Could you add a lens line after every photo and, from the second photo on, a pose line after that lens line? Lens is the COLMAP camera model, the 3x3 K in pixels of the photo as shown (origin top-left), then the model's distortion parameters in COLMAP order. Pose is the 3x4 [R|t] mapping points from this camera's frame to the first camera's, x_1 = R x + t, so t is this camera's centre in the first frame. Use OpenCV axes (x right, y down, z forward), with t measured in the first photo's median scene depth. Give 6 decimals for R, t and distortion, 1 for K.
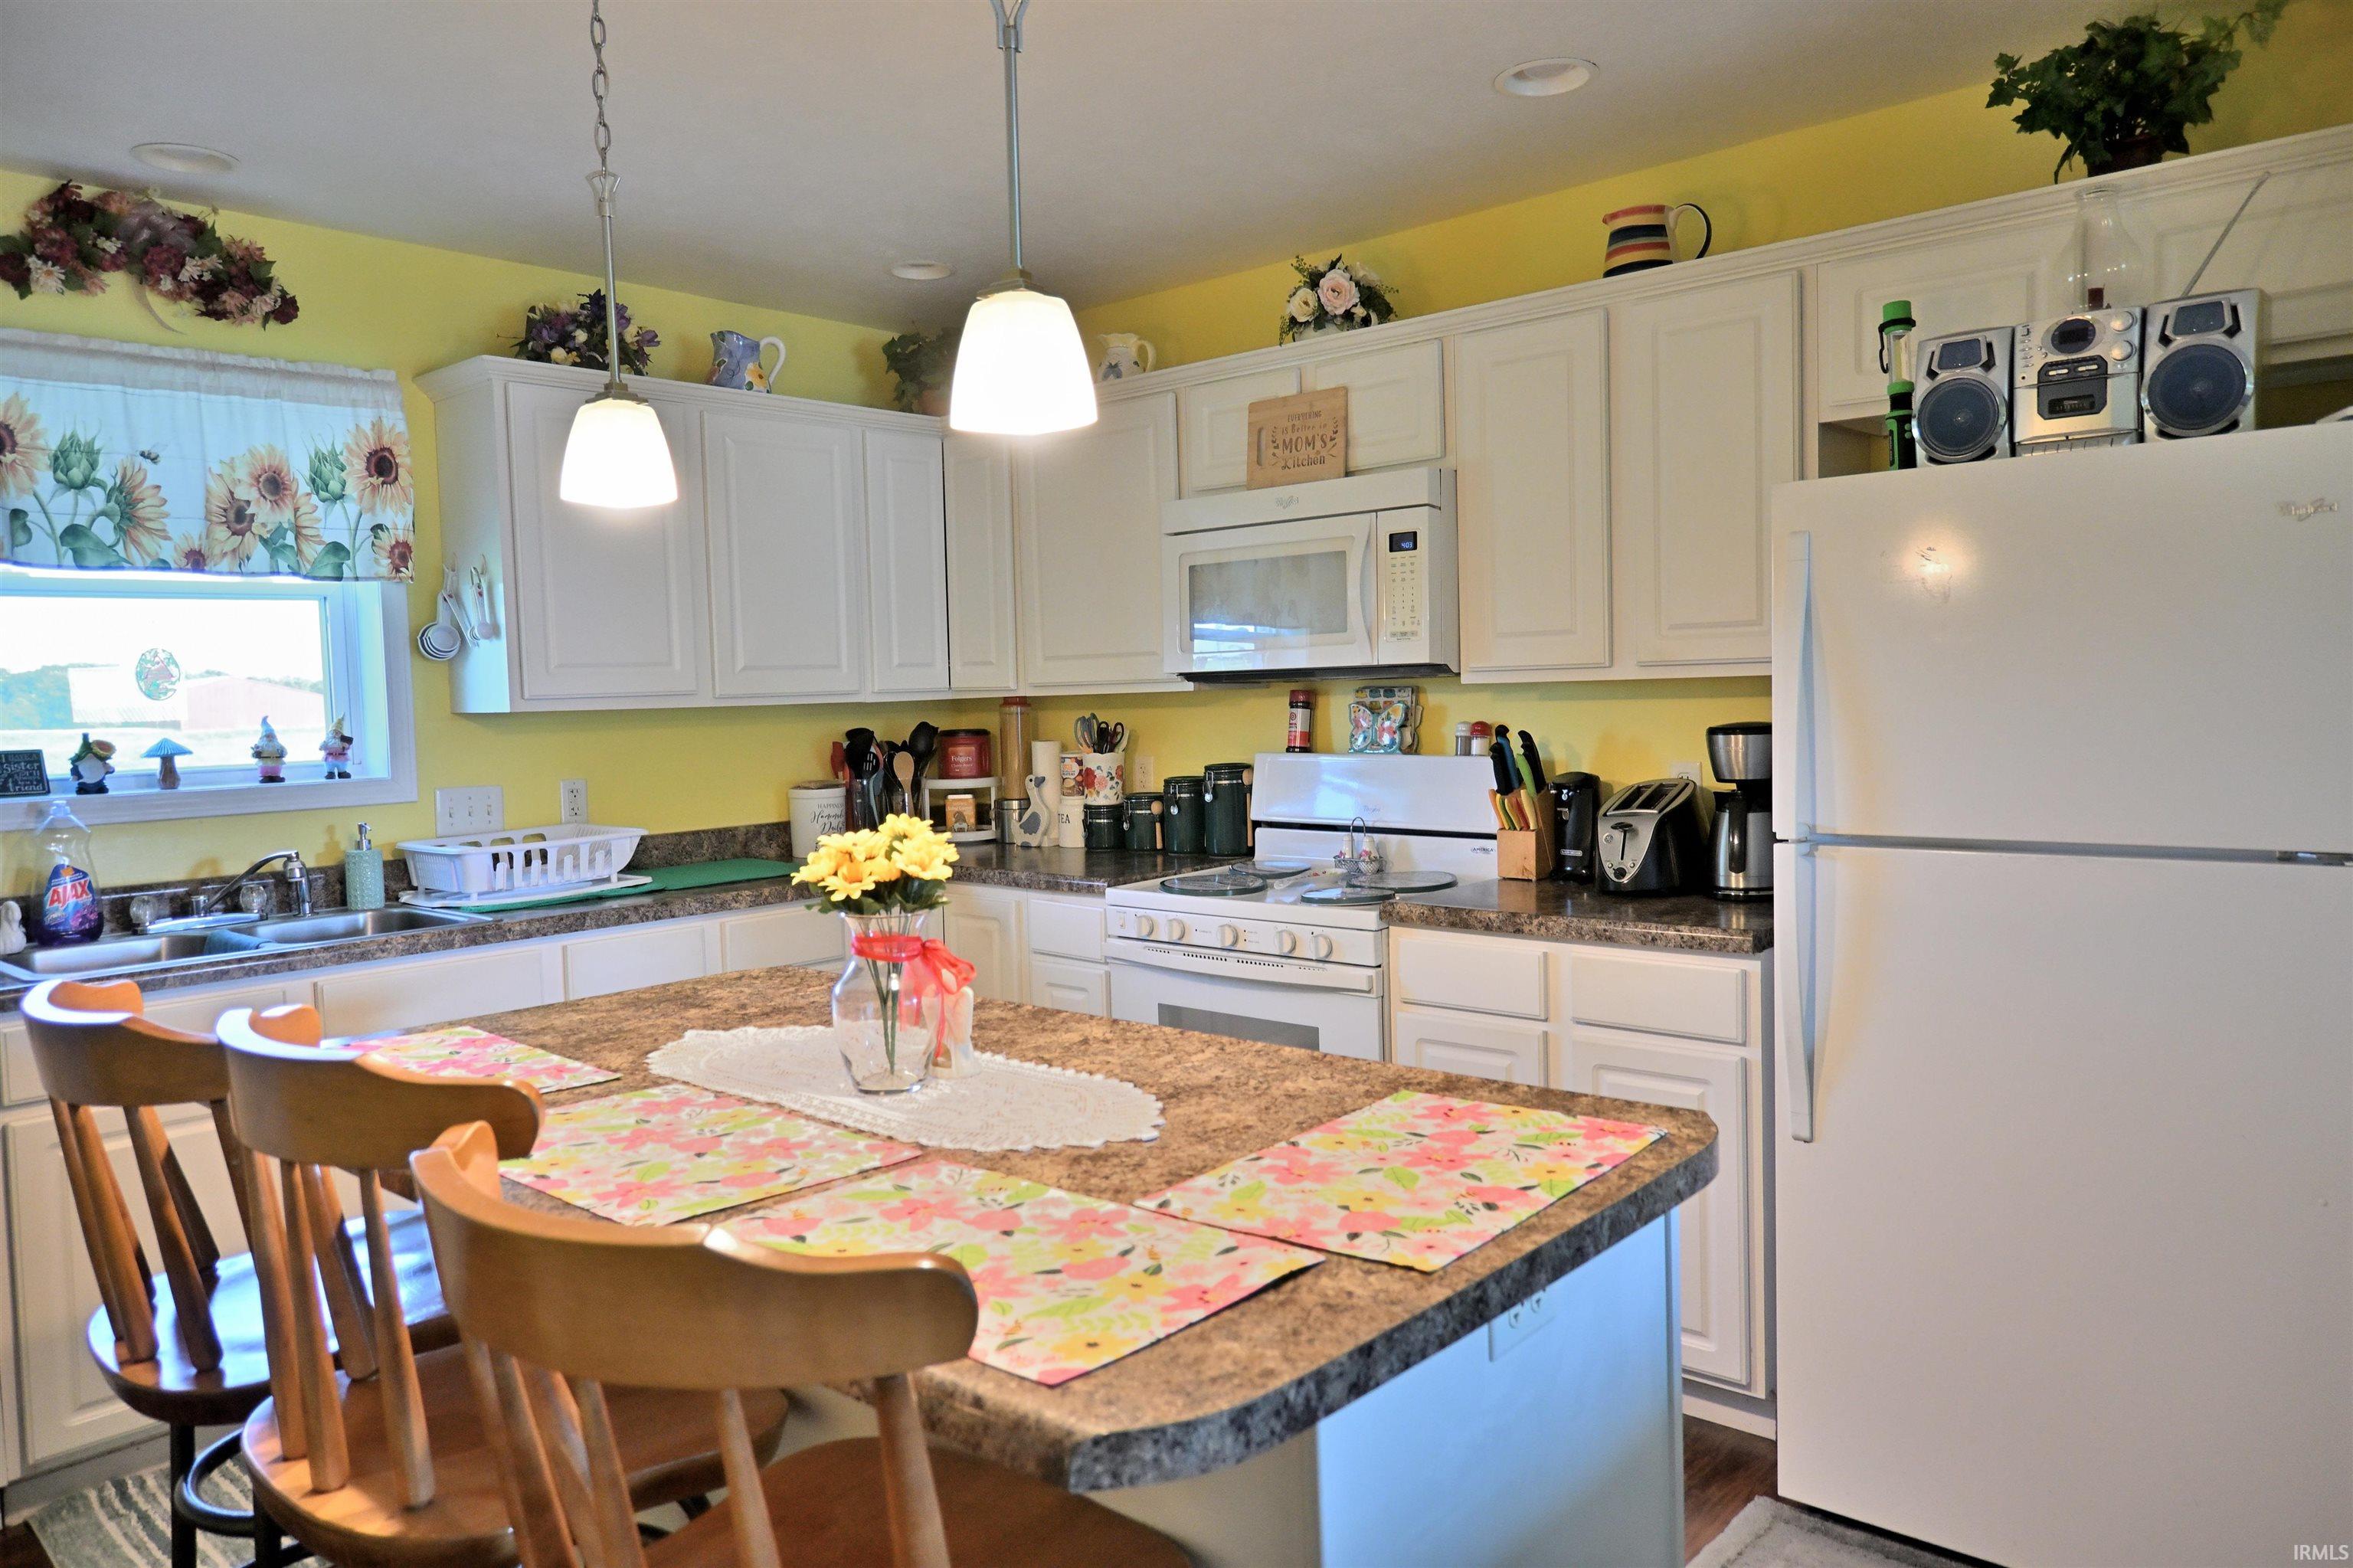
lens RADIAL K [[1587.0, 0, 1179.9], [0, 1587.0, 781.1], [0, 0, 1]] dist [-0.010379, -0.003747]
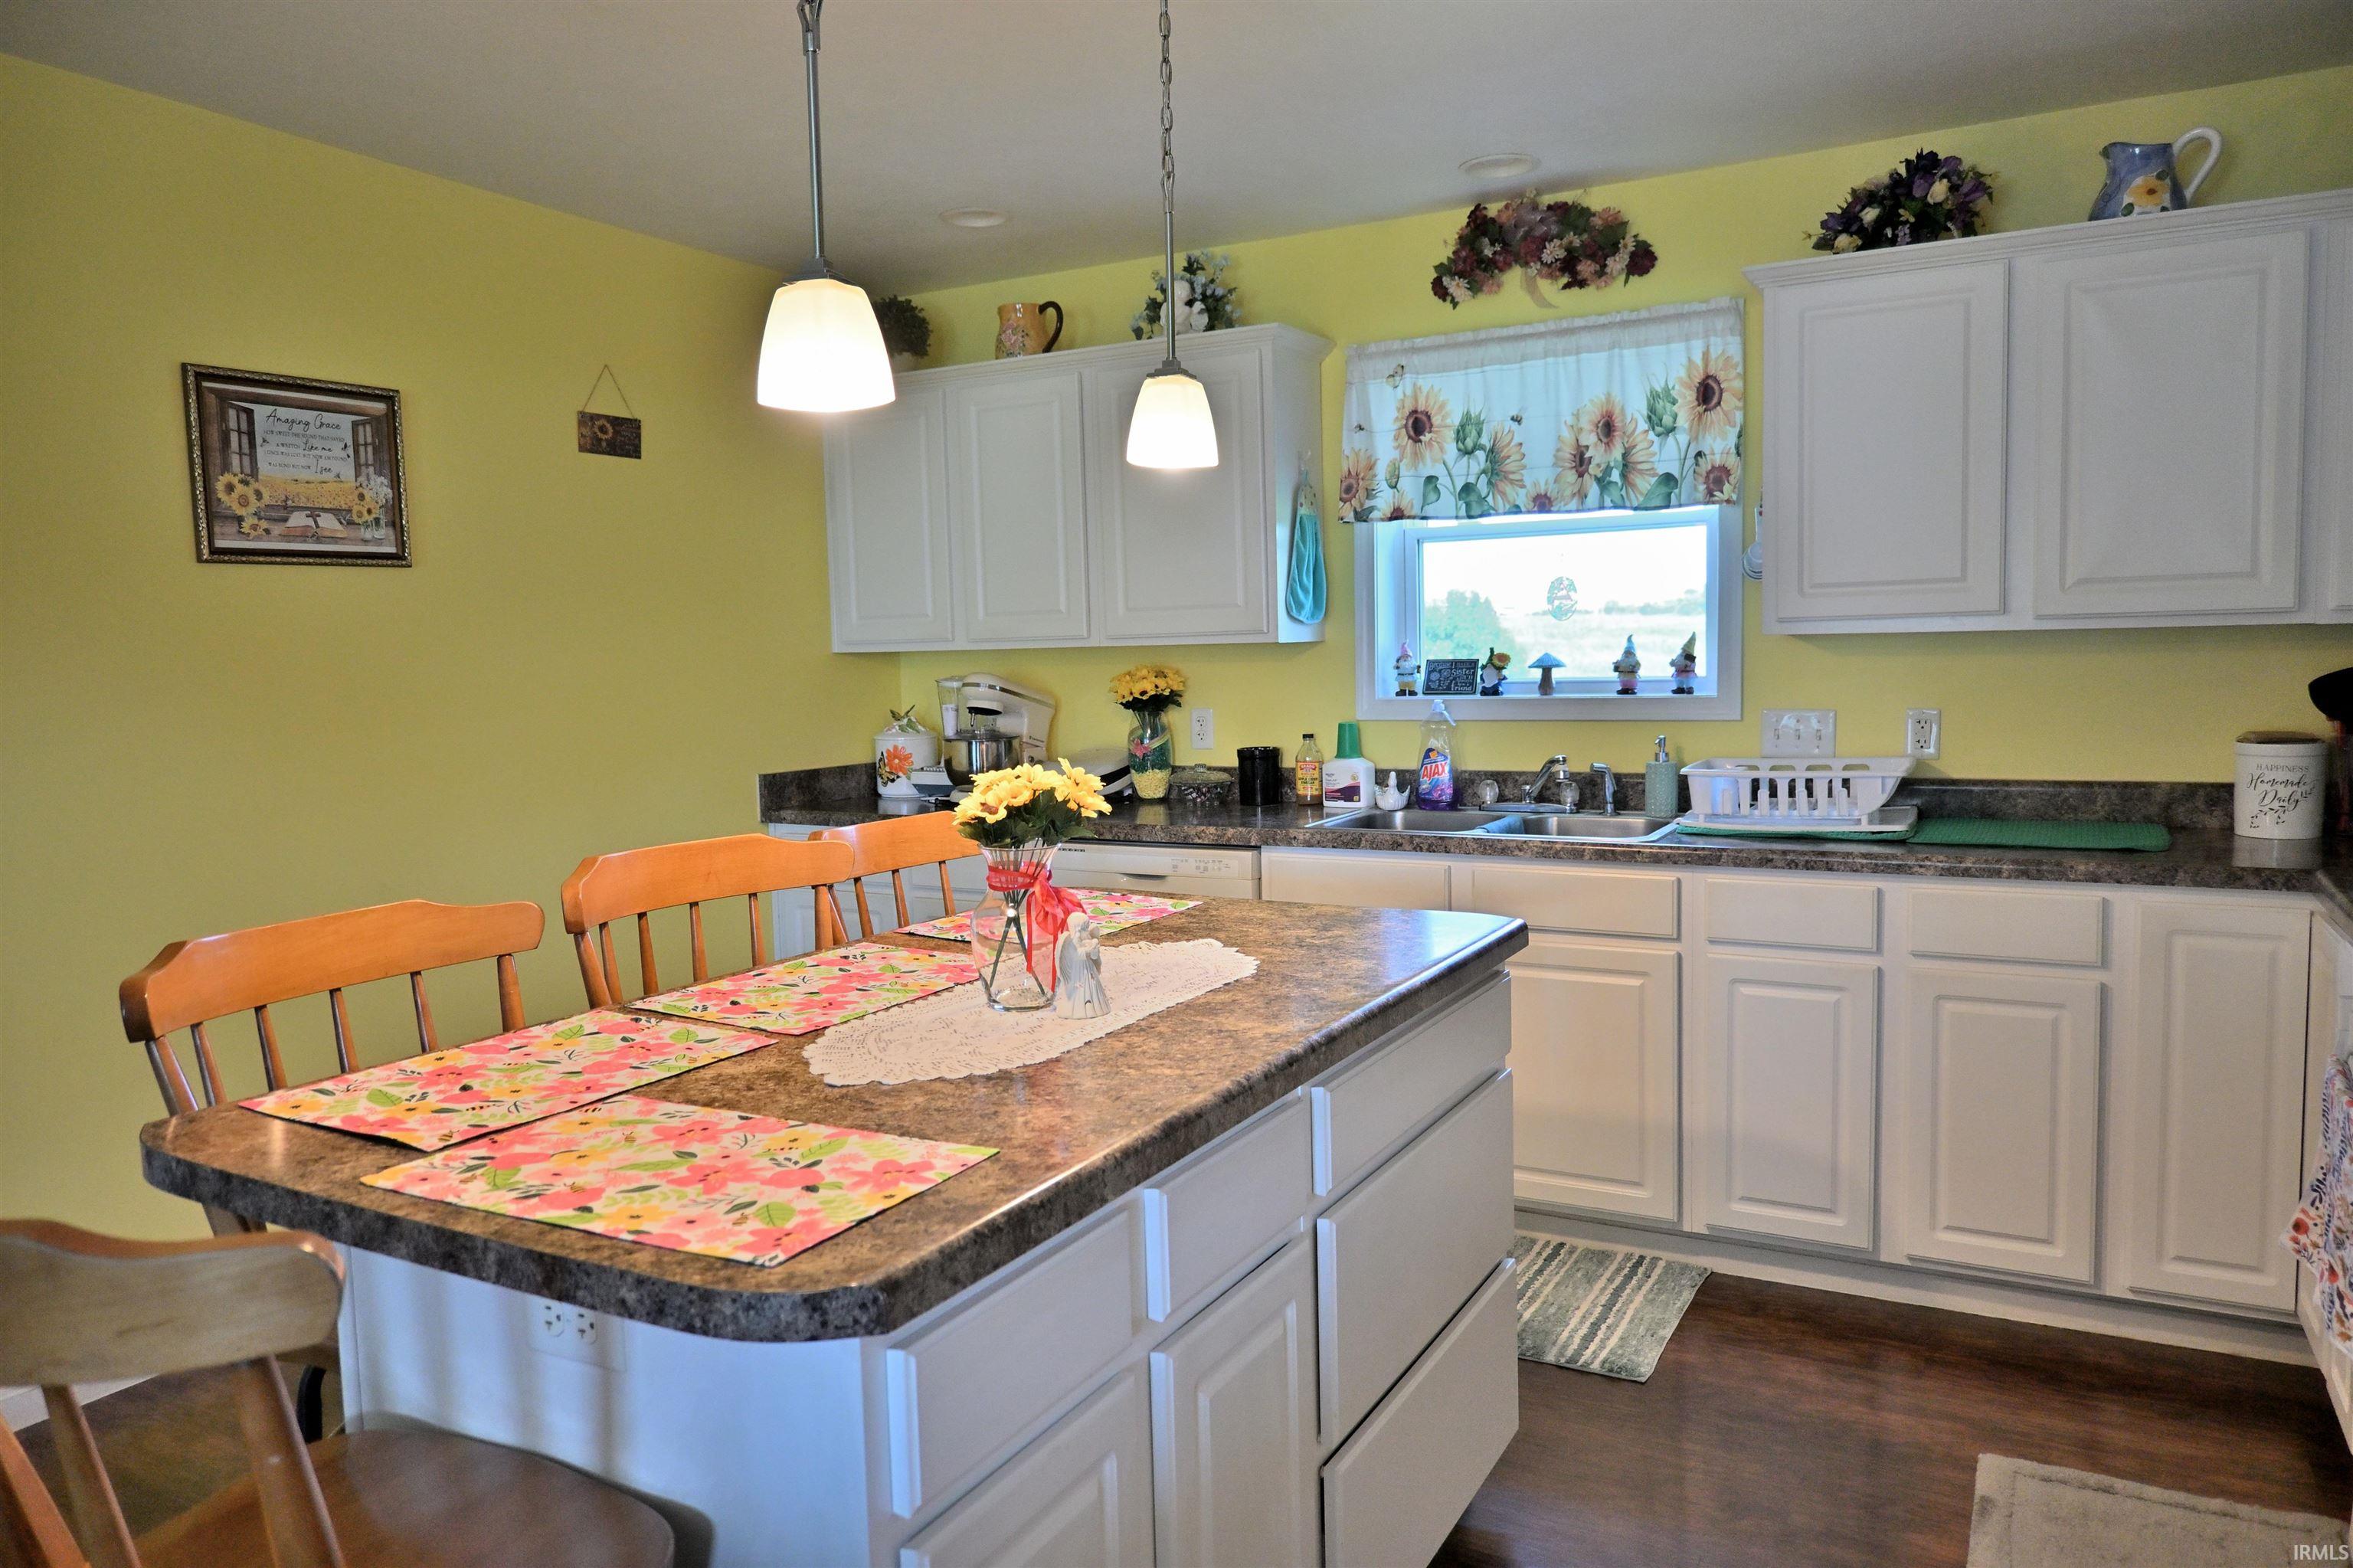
lens RADIAL K [[1587.0, 0, 1178.8], [0, 1587.0, 785.6], [0, 0, 1]] dist [-0.010379, -0.003747]
pose [[0.212405, 0.108709, -0.971116, 0.510080], [-0.038732, 0.993948, 0.102794, -0.042449], [0.976414, 0.015779, 0.215330, 0.498839]]
